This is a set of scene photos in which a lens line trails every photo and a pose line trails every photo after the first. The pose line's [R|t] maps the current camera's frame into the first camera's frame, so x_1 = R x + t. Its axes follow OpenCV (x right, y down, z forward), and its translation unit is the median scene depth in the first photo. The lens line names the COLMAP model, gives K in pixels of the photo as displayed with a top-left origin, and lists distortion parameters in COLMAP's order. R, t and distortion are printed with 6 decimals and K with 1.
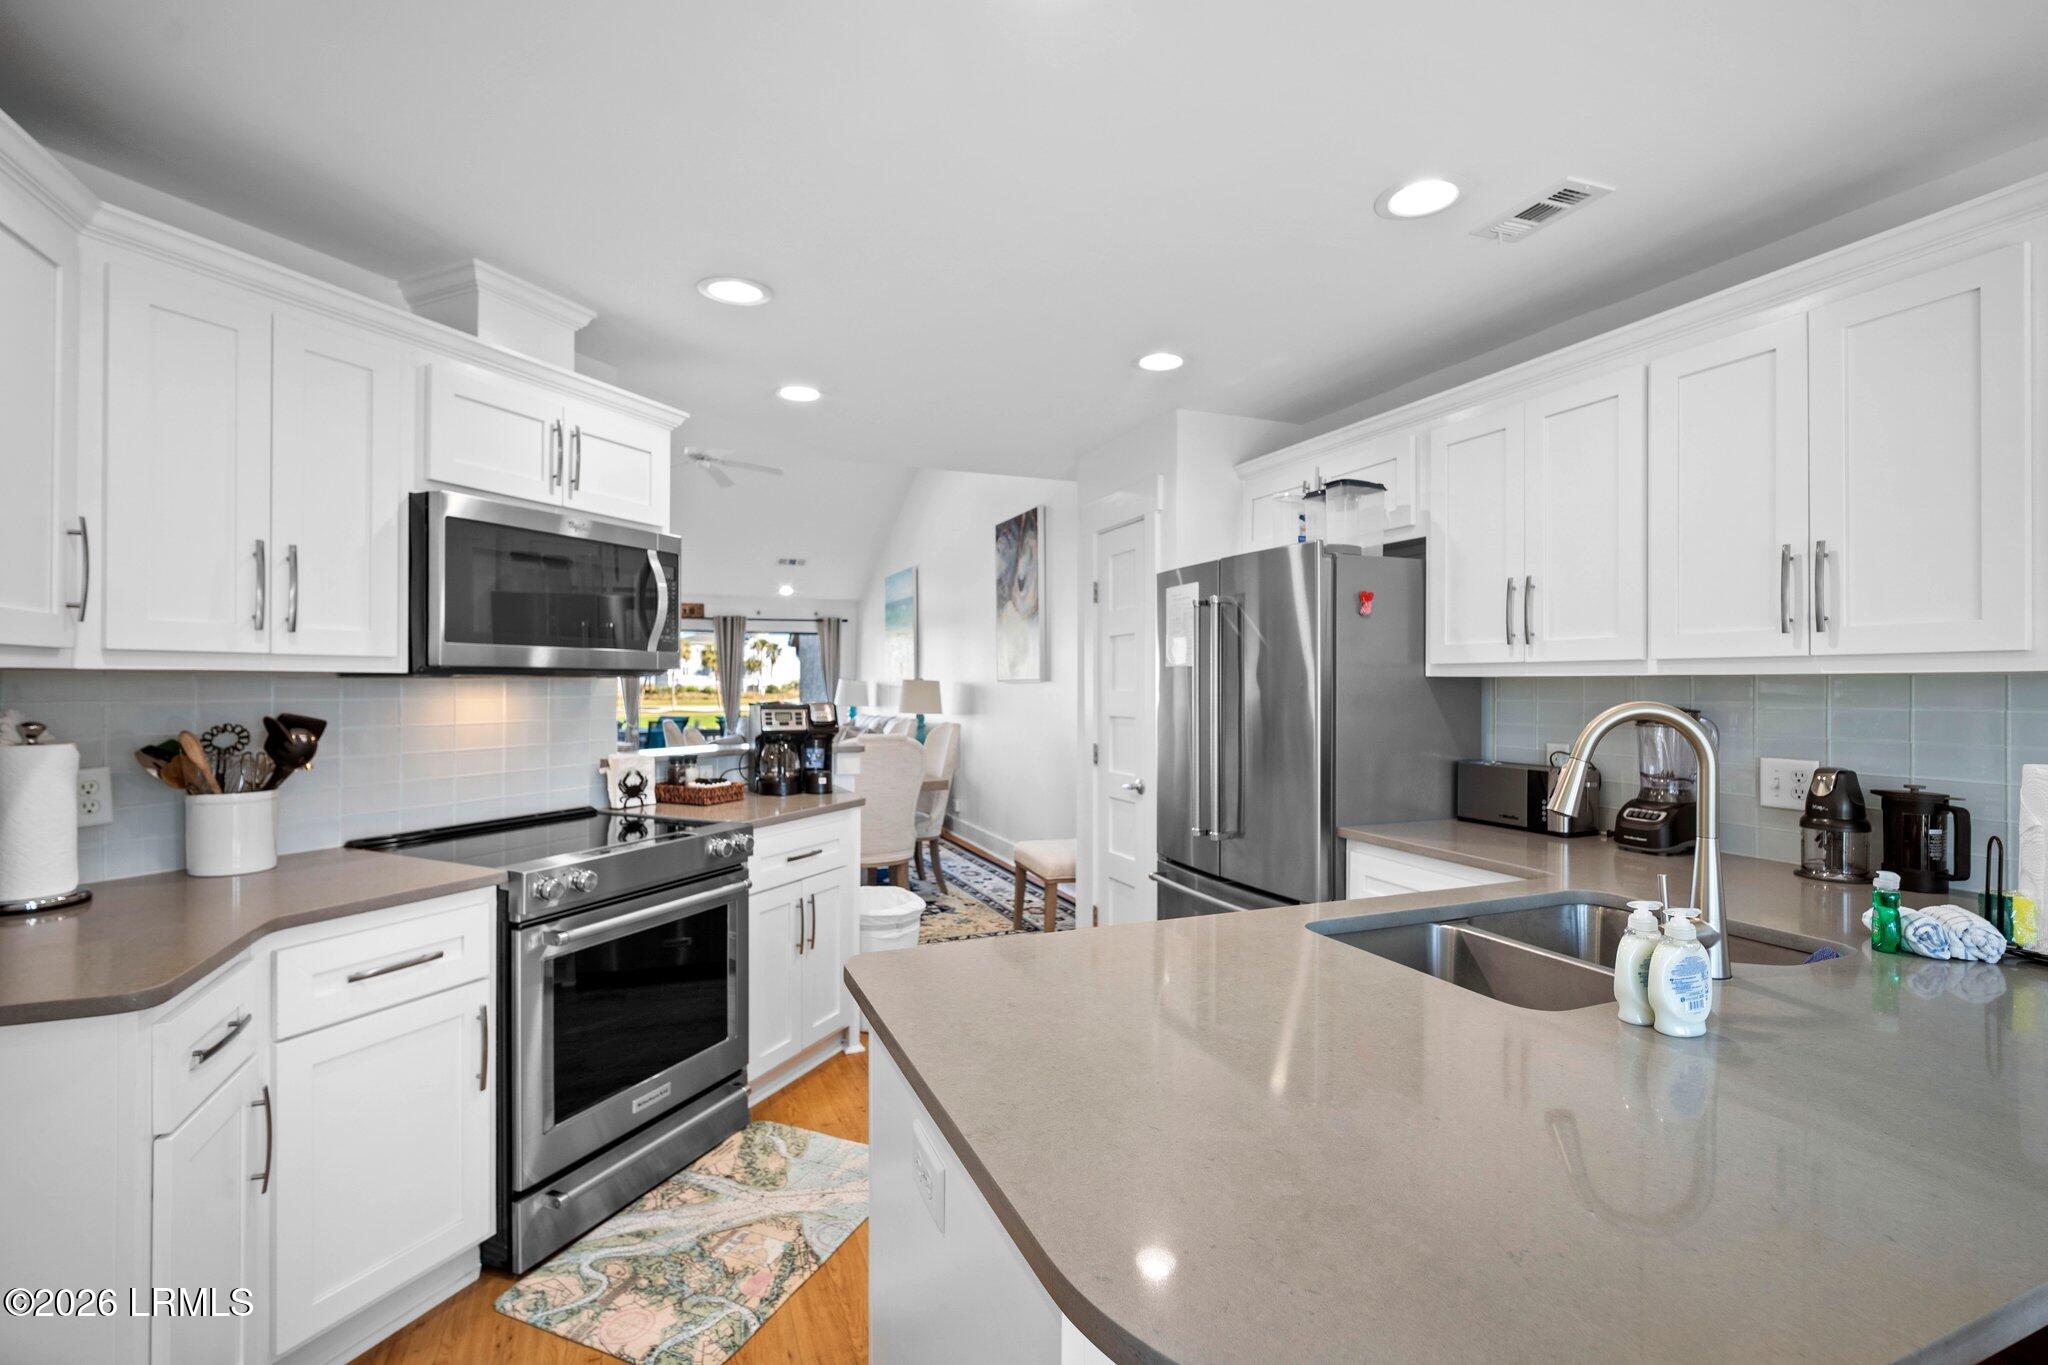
lens RADIAL K [[907.8, 0, 1024.6], [0, 907.8, 679.9], [0, 0, 1]] dist [-0.007408, 0.000381]
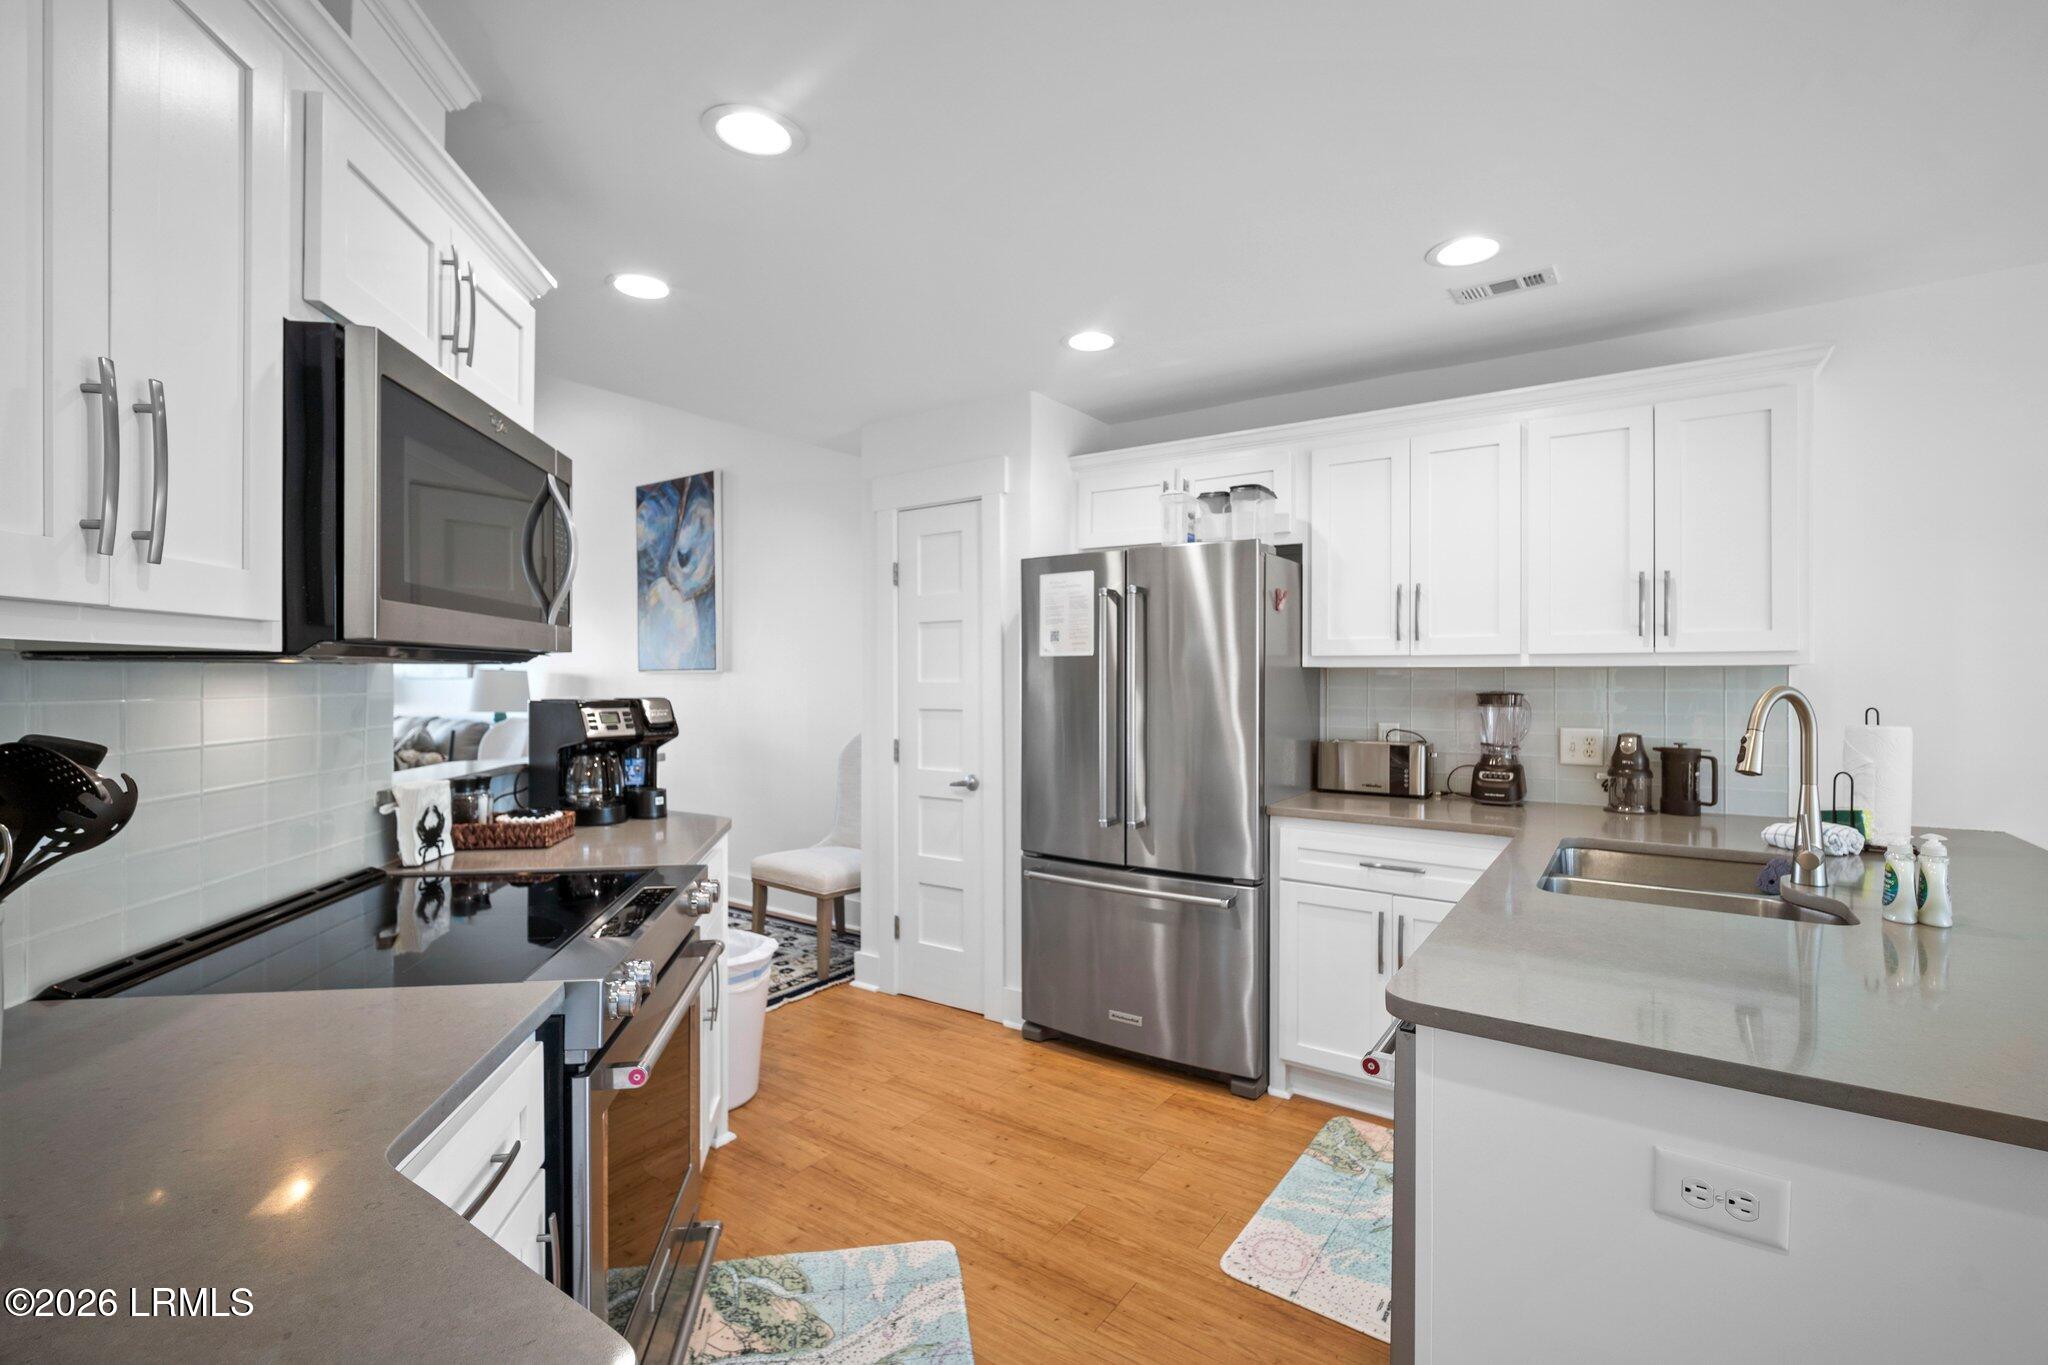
lens RADIAL K [[911.5, 0, 1026.4], [0, 911.5, 674.8], [0, 0, 1]] dist [-0.007423, 0.000291]
pose [[0.838901, -0.000246, 0.544284, -0.423601], [-0.001570, 0.999995, 0.002871, 0.002757], [-0.544281, -0.003263, 0.838896, 0.212963]]
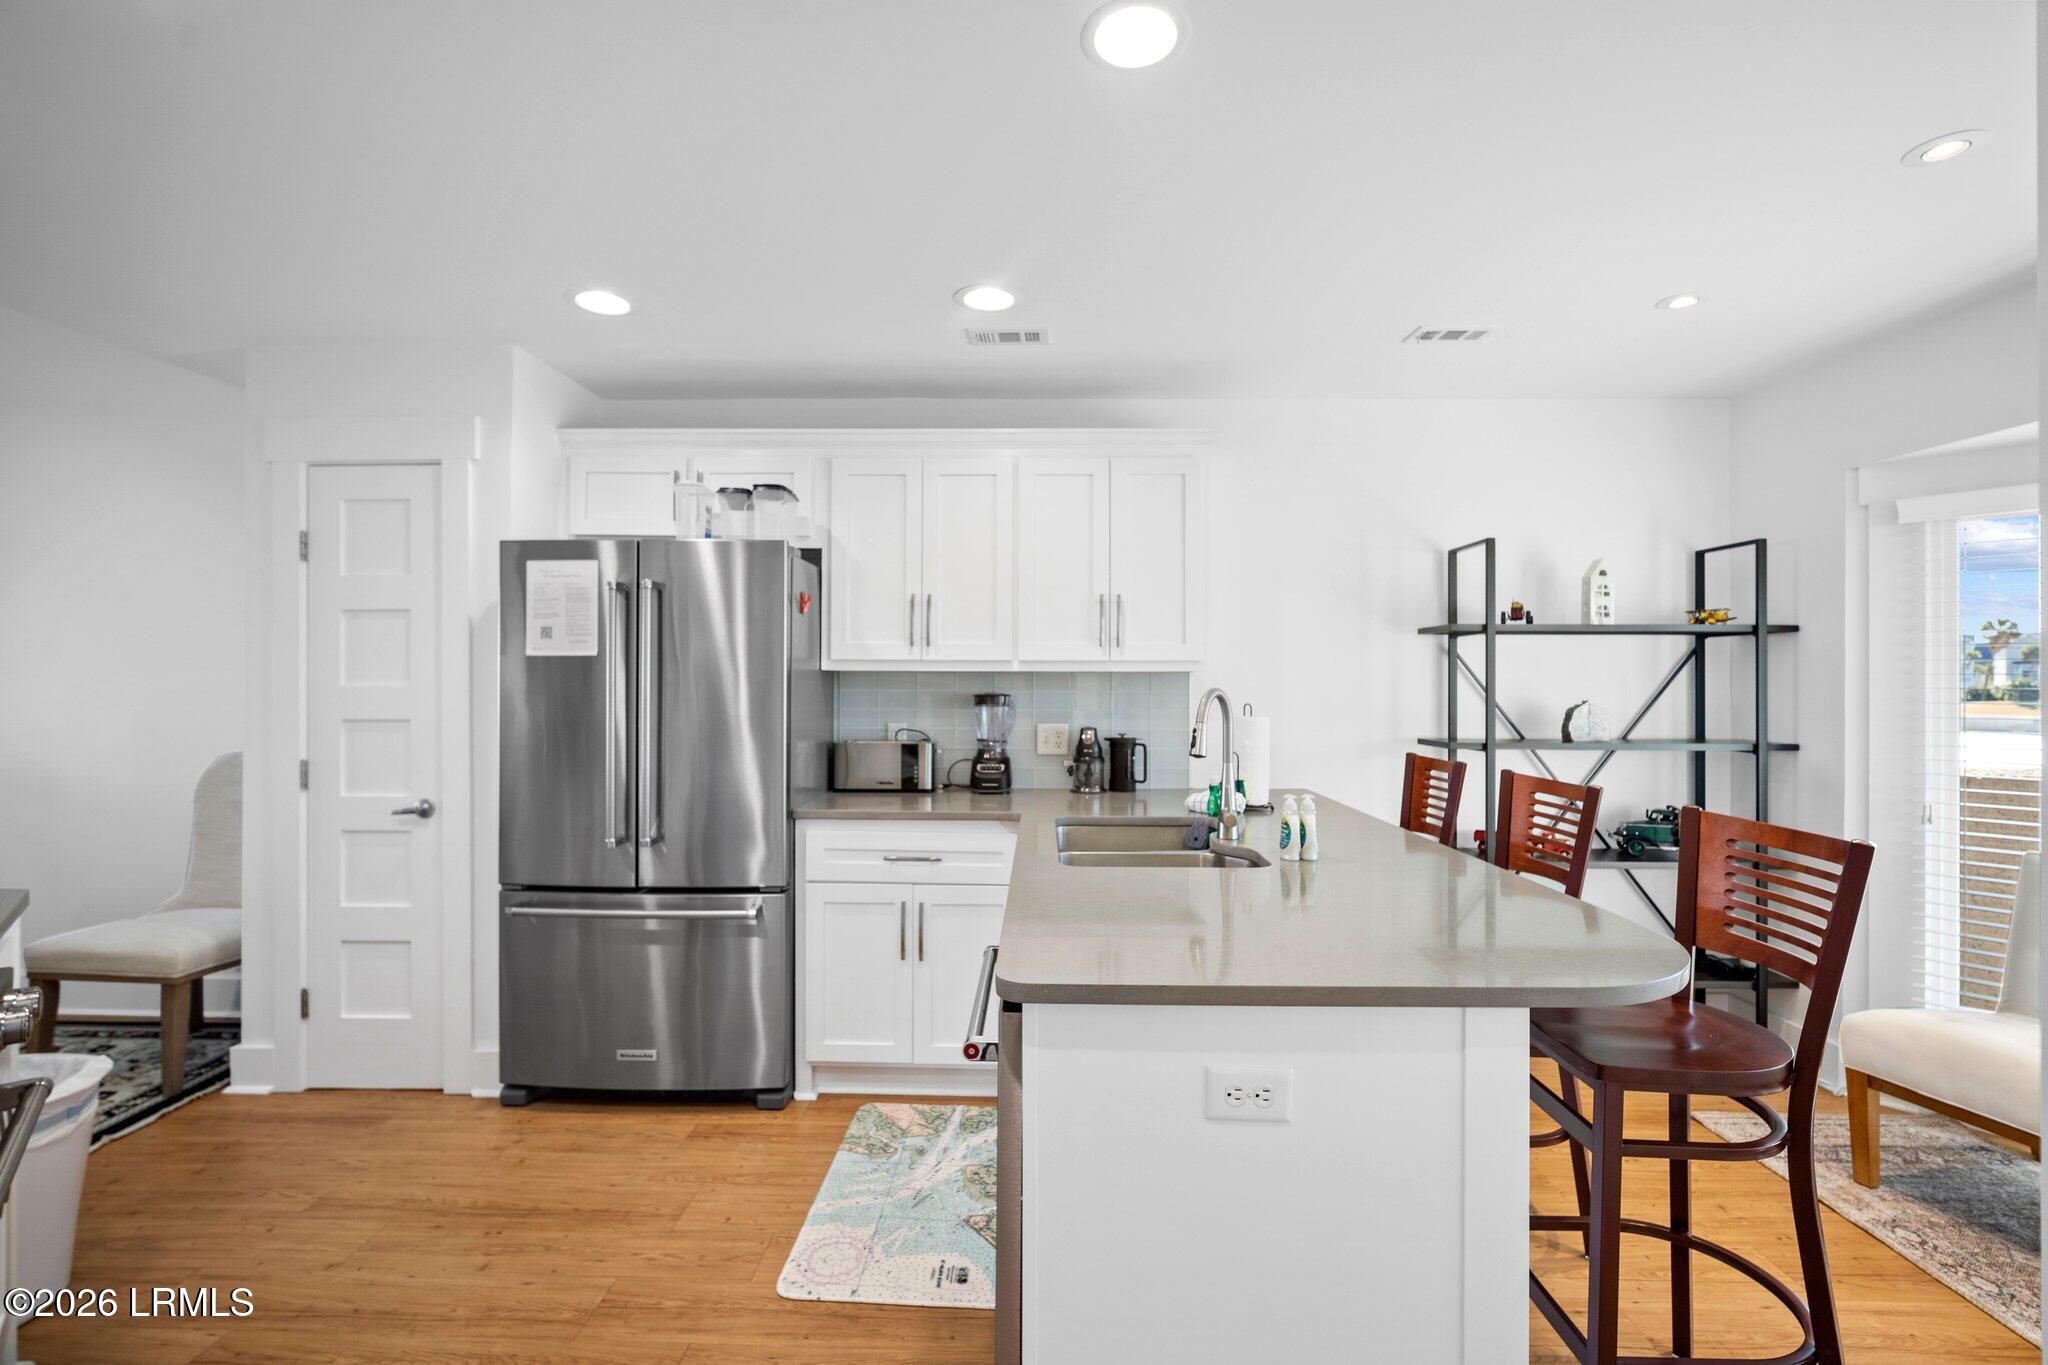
lens RADIAL K [[899.2, 0, 1025.6], [0, 899.2, 674.3], [0, 0, 1]] dist [-0.013113, 0.005171]
pose [[0.404349, 0.004740, 0.914592, -0.449546], [-0.005993, 0.999979, -0.002533, 0.002543], [-0.914585, -0.004457, 0.404369, 0.276952]]
